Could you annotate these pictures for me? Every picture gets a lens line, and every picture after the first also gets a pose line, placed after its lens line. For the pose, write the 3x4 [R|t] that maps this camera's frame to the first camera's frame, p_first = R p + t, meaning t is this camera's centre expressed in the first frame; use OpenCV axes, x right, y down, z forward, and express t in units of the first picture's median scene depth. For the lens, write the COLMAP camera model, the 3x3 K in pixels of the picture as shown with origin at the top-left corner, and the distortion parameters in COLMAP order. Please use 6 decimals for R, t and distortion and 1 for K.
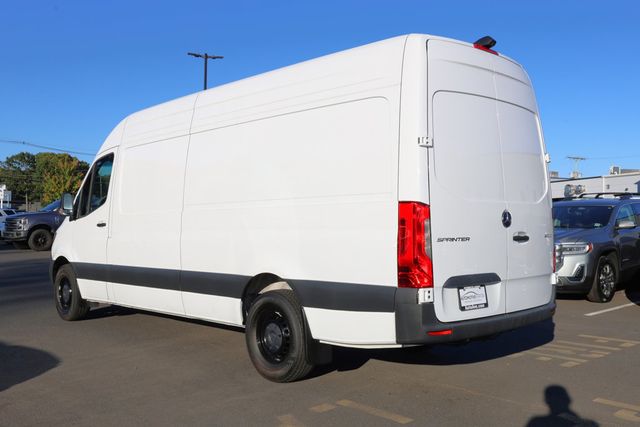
lens RADIAL K [[625.4, 0, 320.0], [0, 625.4, 213.5], [0, 0, 1]] dist [0.010845, 0.002448]
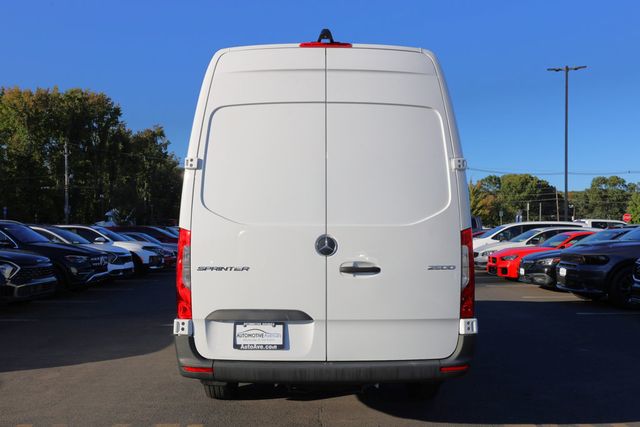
lens RADIAL K [[578.4, 0, 320.0], [0, 578.4, 213.5], [0, 0, 1]] dist [-0.013505, -0.007576]
pose [[0.731547, -0.026588, -0.681272, 0.796938], [0.009581, 0.999542, -0.028722, -0.011588], [0.681723, 0.014484, 0.731467, 0.432258]]
